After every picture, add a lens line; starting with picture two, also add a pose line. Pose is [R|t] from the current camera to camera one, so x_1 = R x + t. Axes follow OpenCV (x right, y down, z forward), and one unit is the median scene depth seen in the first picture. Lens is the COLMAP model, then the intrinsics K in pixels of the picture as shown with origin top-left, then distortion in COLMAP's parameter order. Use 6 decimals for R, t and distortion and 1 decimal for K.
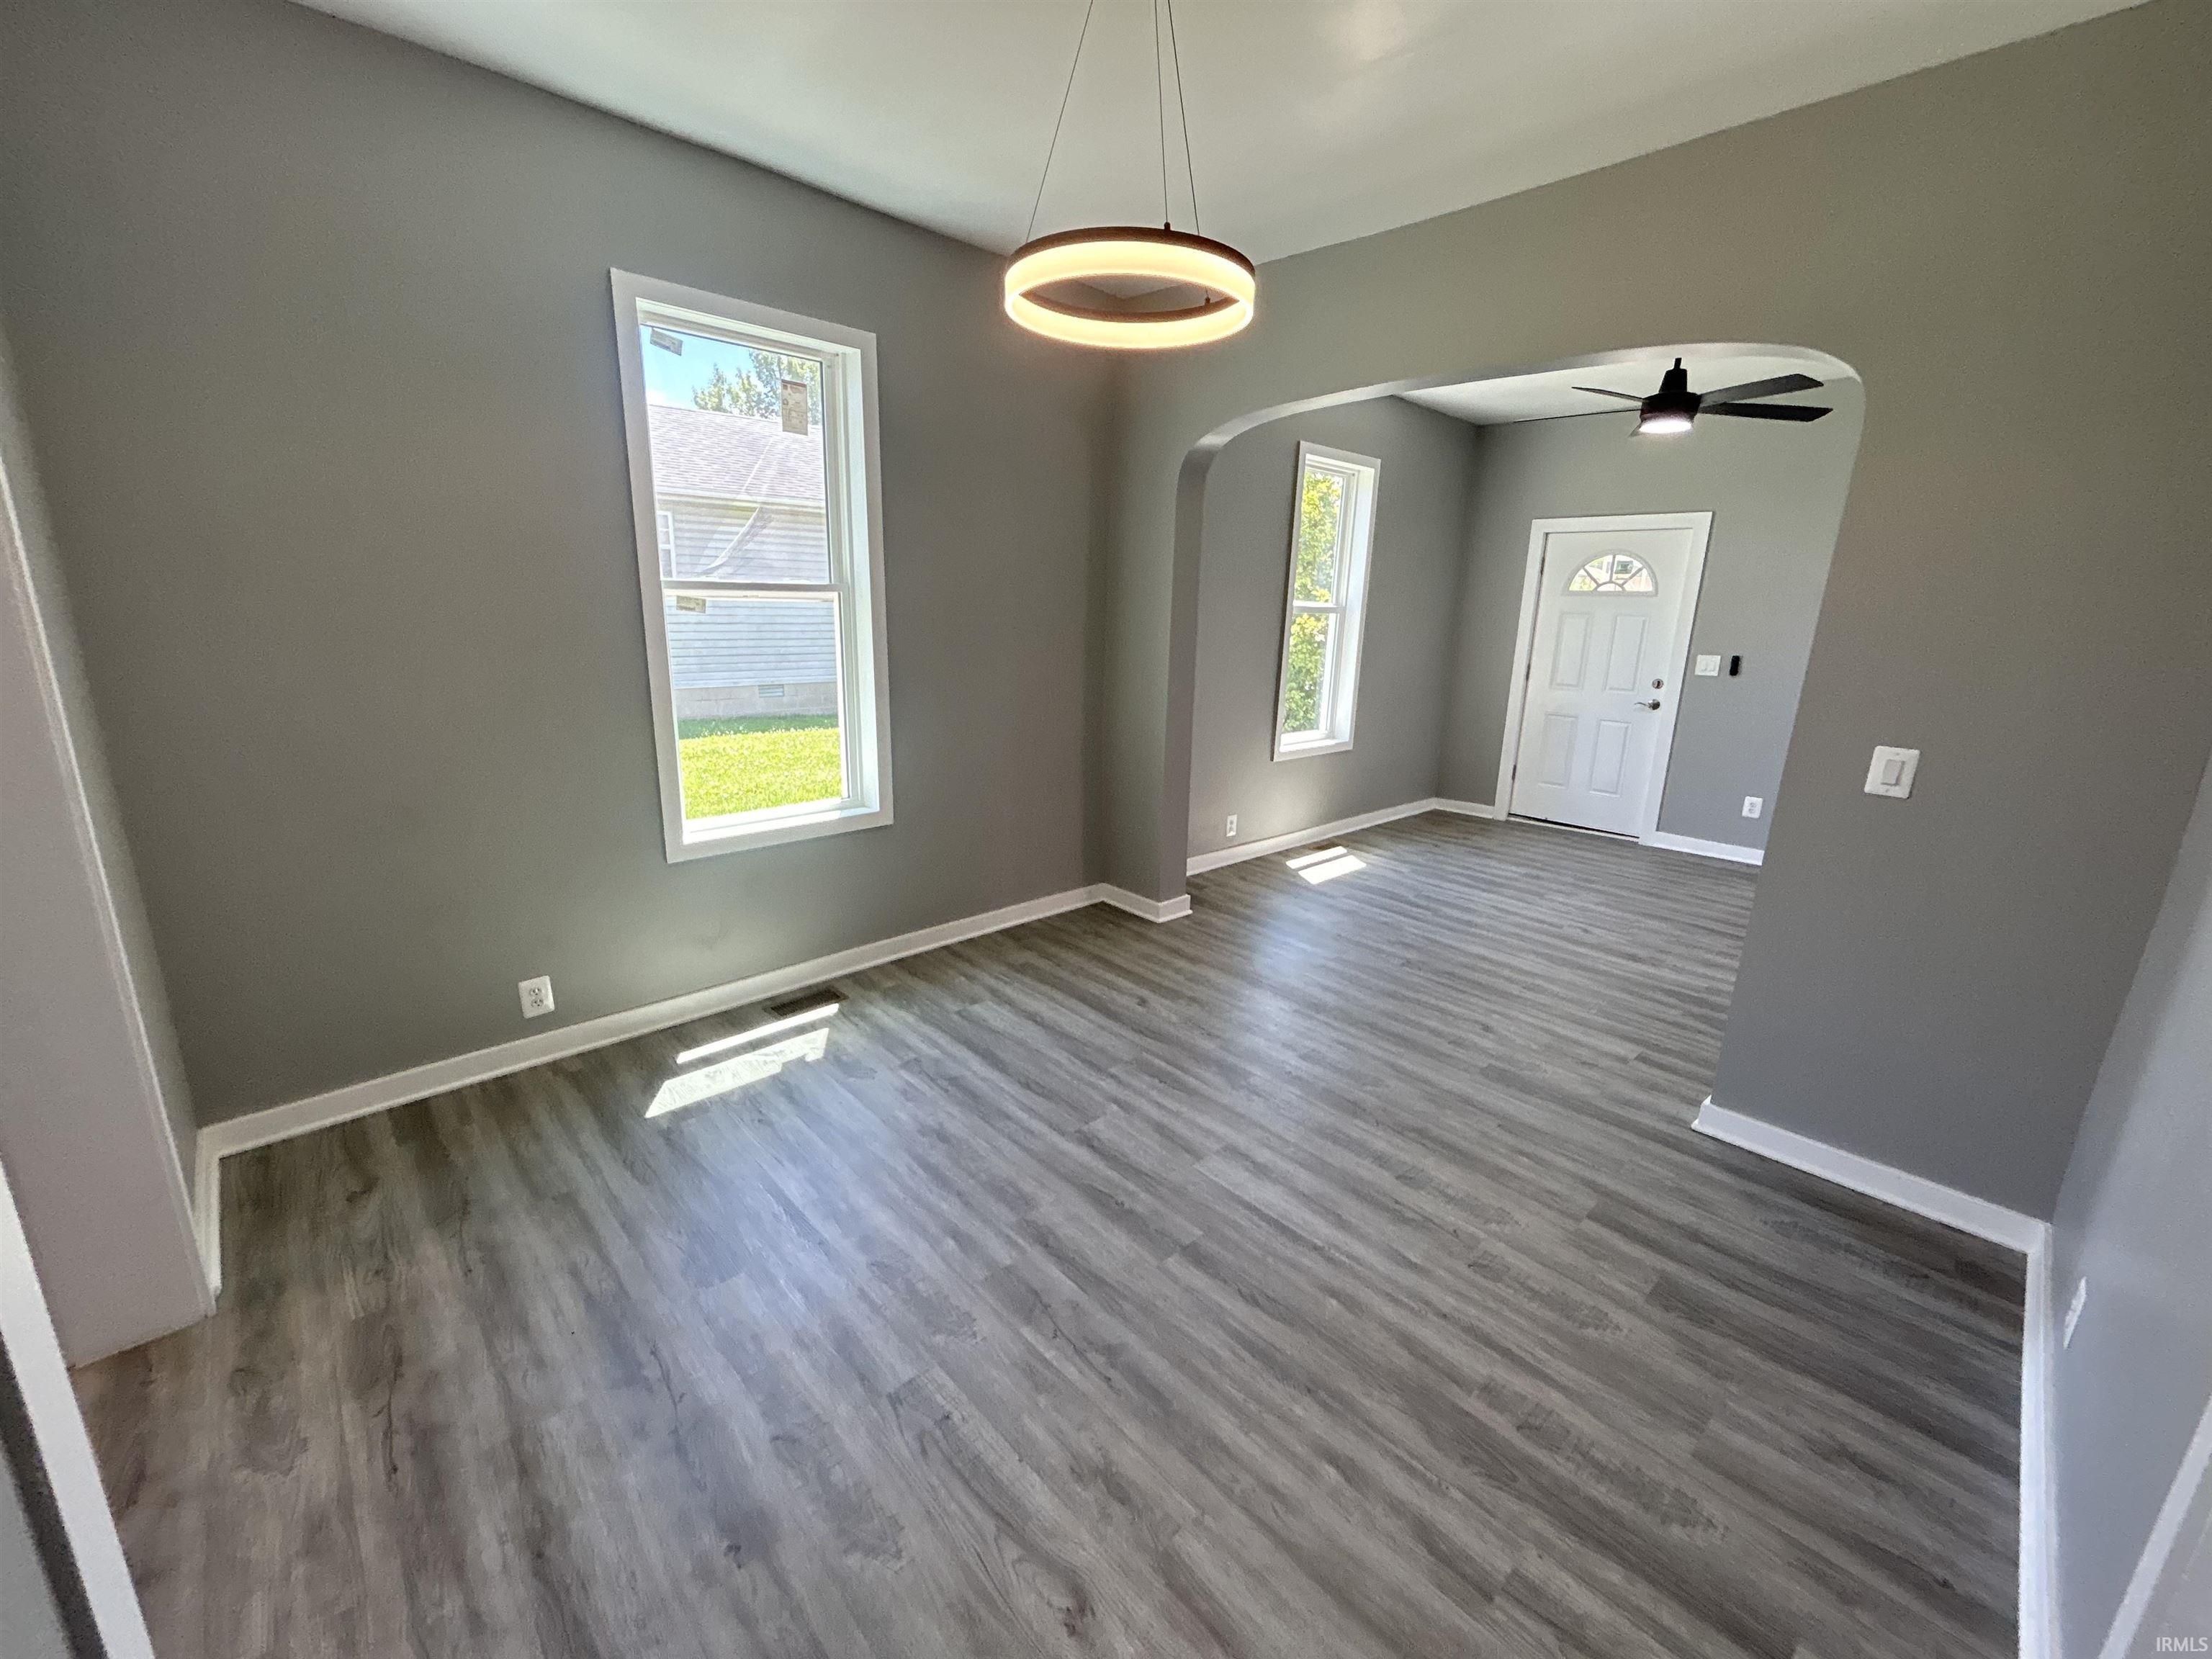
lens RADIAL K [[900.4, 0, 1107.5], [0, 900.4, 831.3], [0, 0, 1]] dist [0.001642, 0.000583]
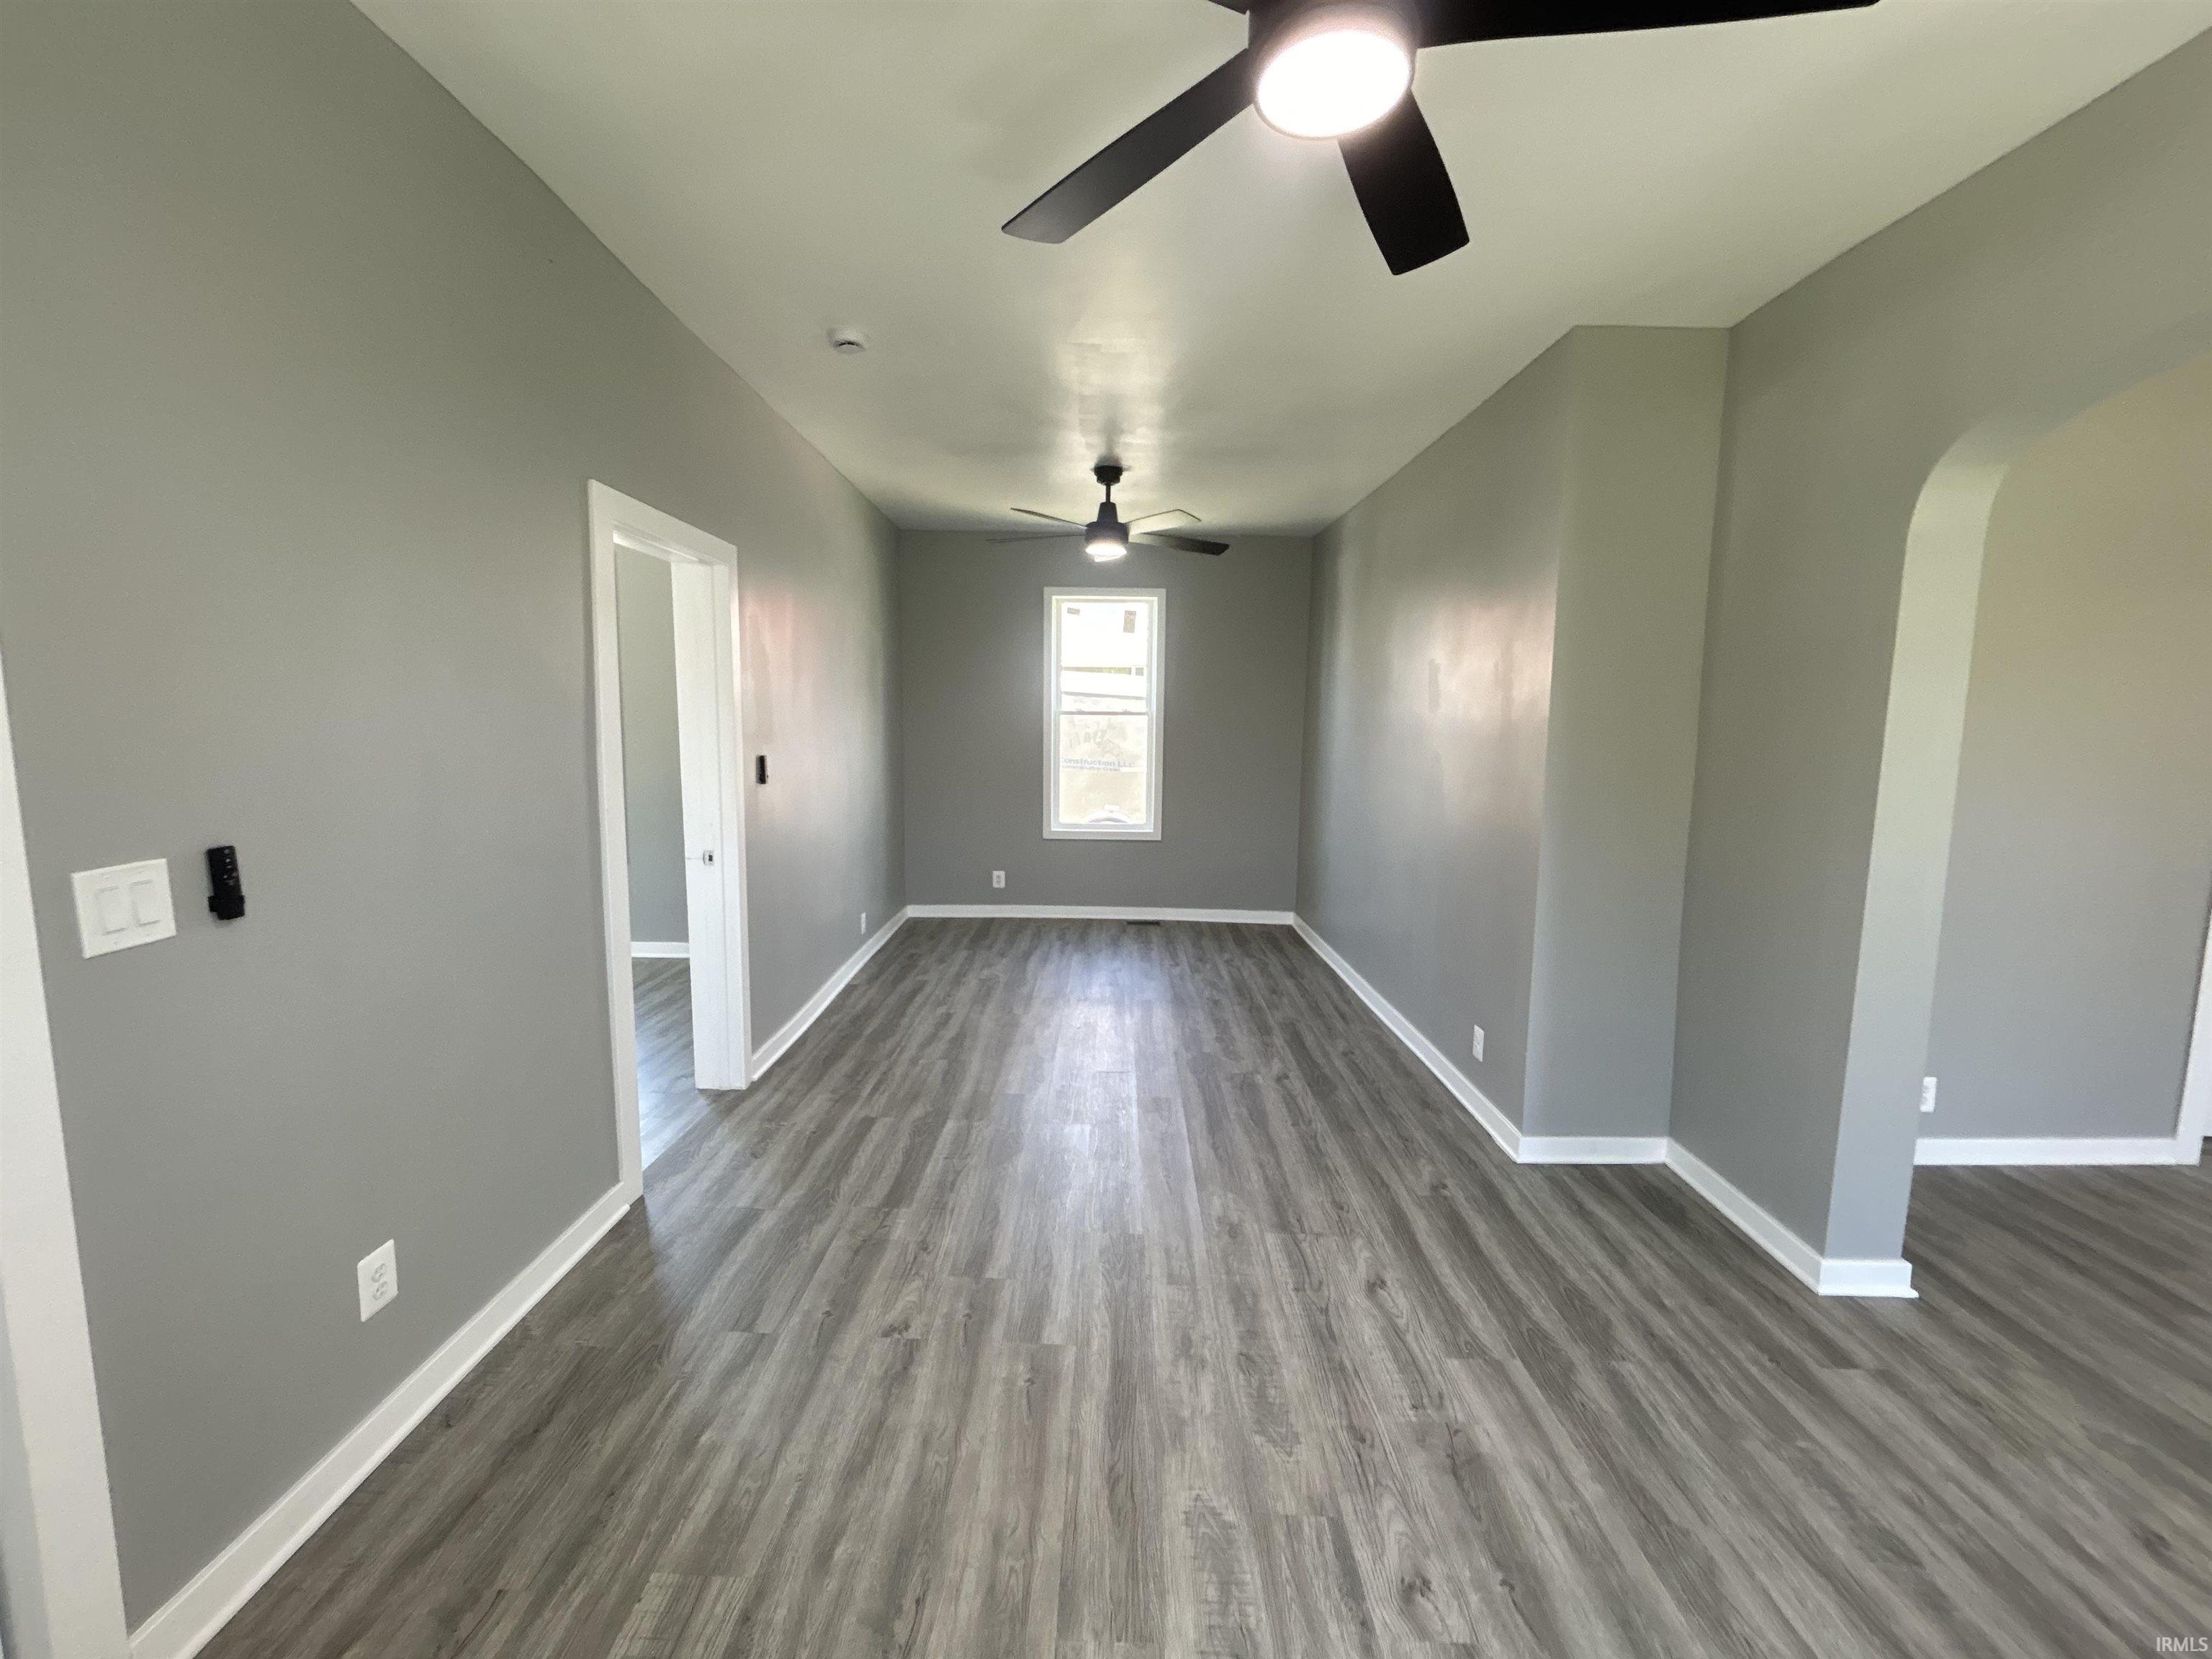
lens RADIAL K [[900.4, 0, 1094.7], [0, 900.4, 827.2], [0, 0, 1]] dist [0.001642, 0.000583]
pose [[-0.709602, -0.119847, 0.694335, 0.345485], [0.144989, 0.939503, 0.310342, -0.255098], [-0.689524, 0.320890, -0.649297, 1.032918]]
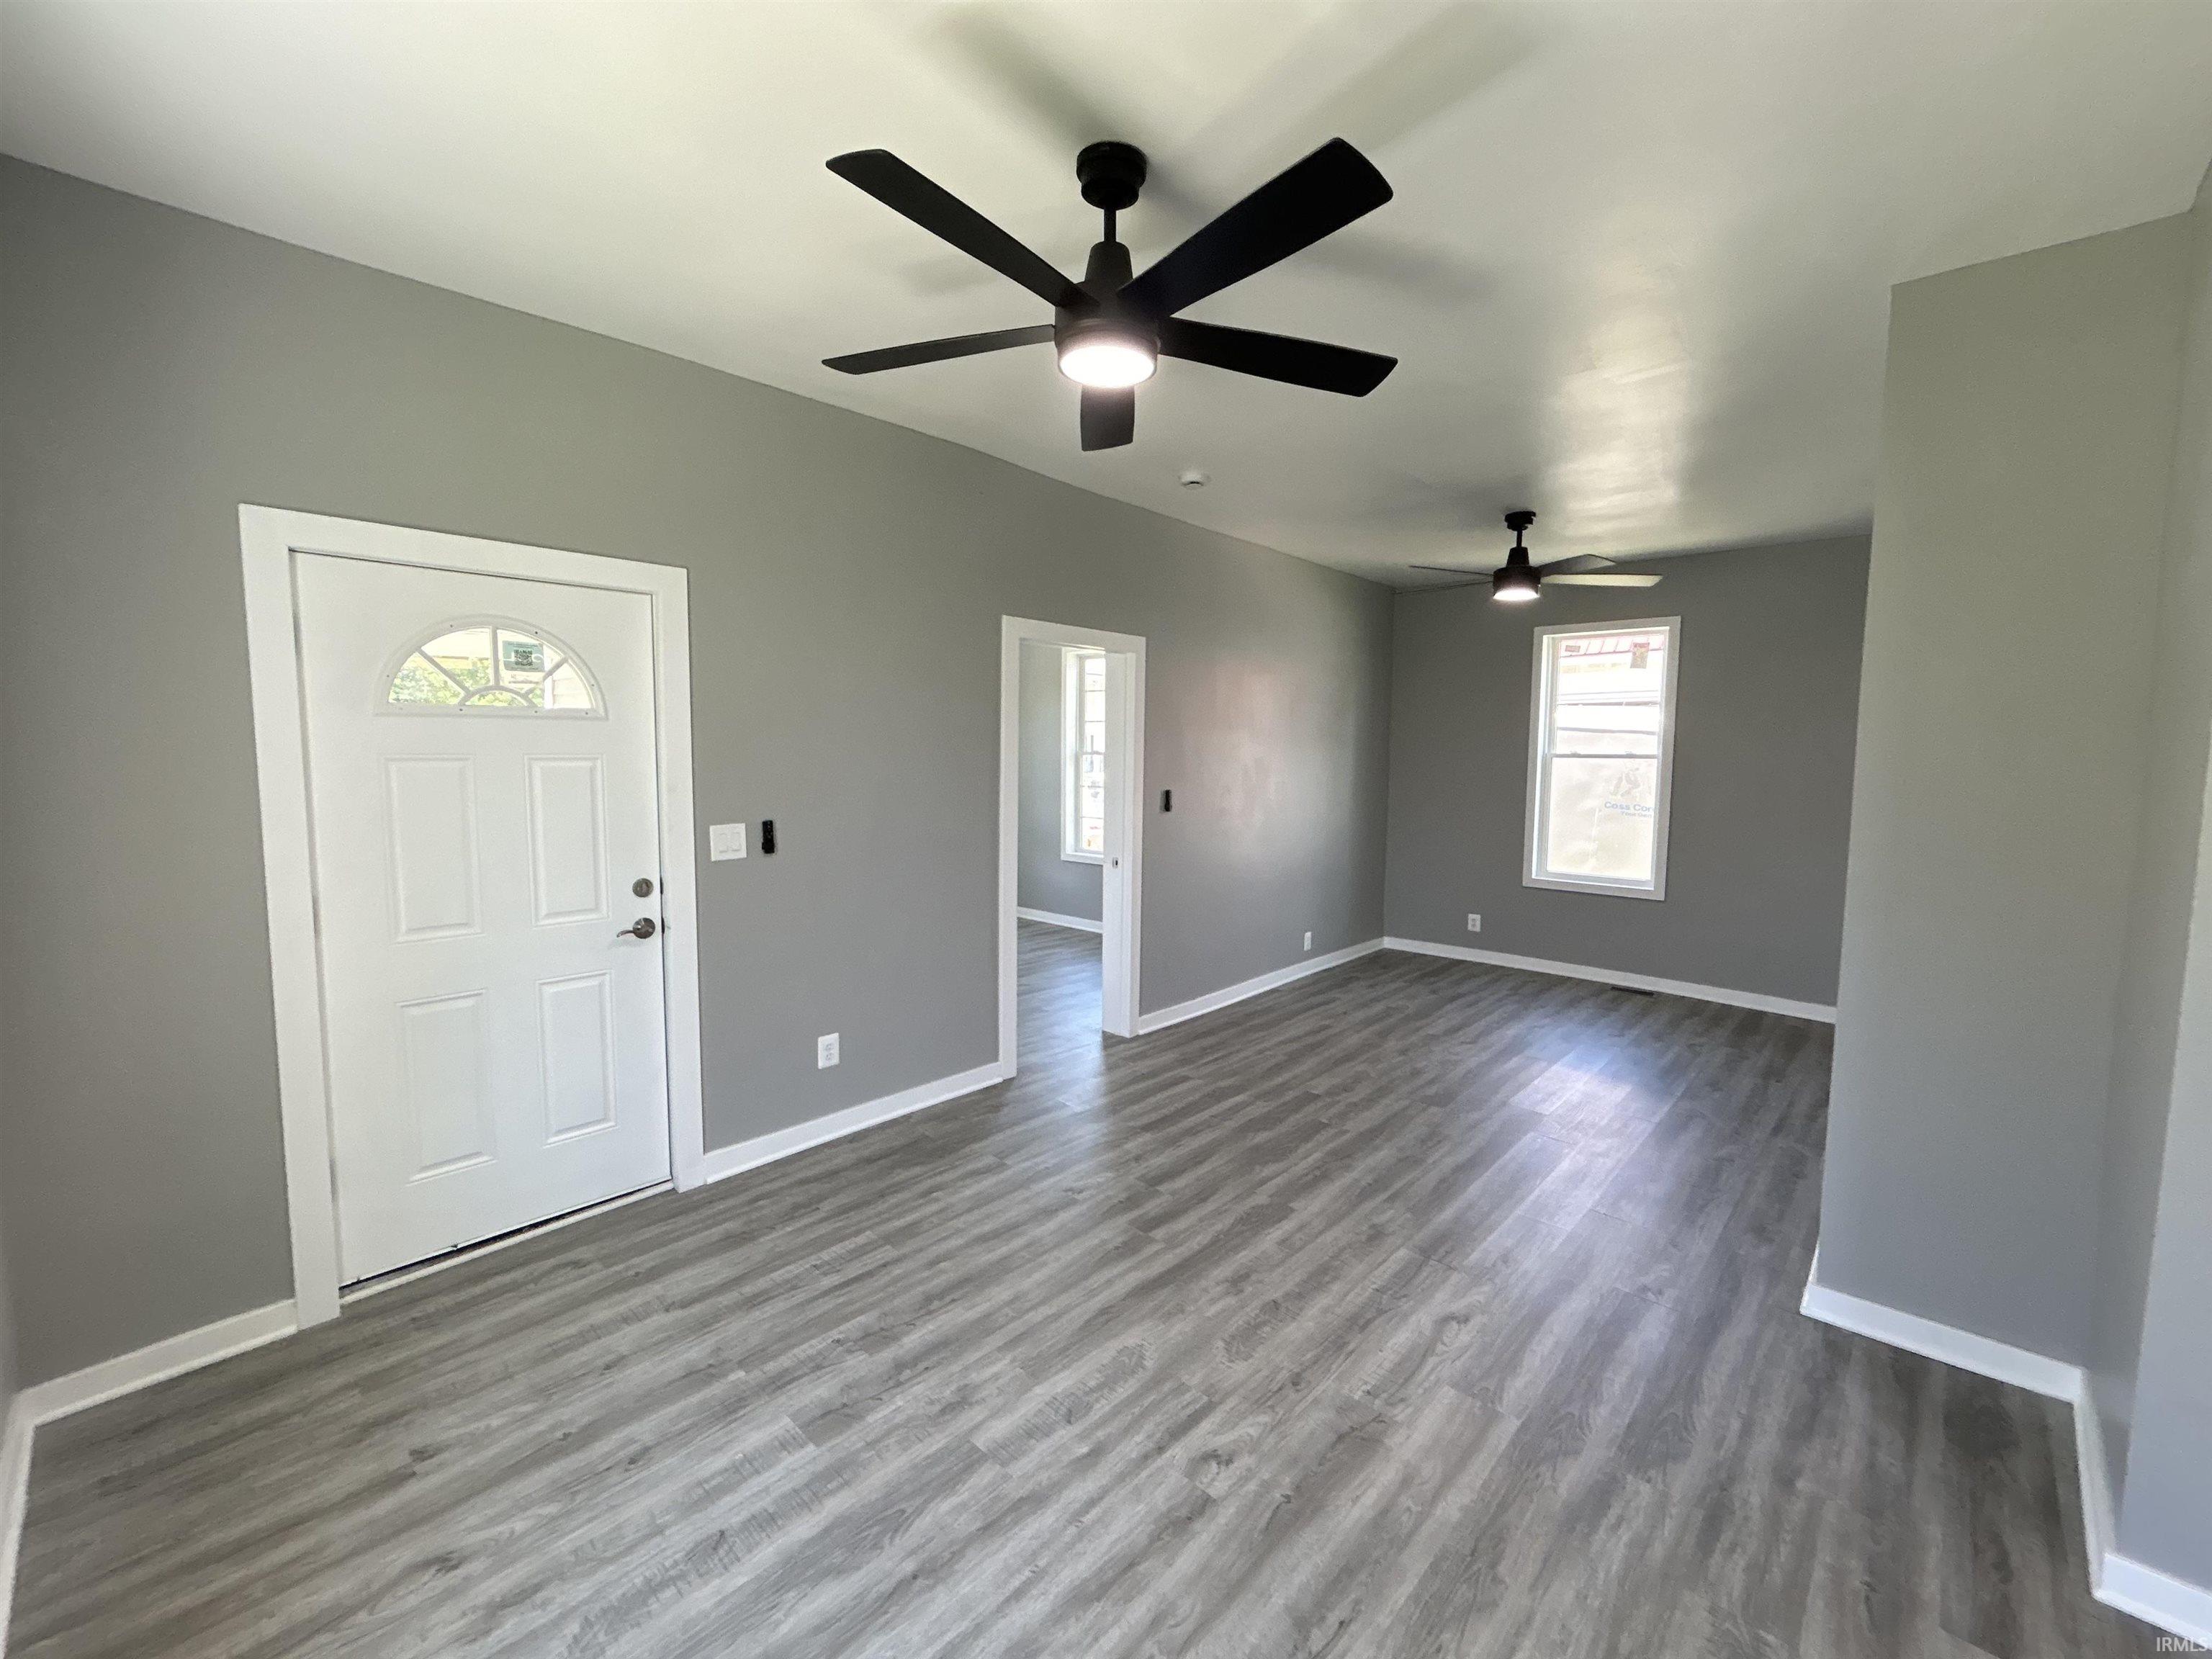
lens RADIAL K [[900.4, 0, 1096.8], [0, 900.4, 825.0], [0, 0, 1]] dist [0.001642, 0.000583]
pose [[-0.054293, -0.109536, 0.992499, 0.105450], [0.237060, 0.964133, 0.119373, -0.219755], [-0.969977, 0.241763, -0.026380, 0.839634]]
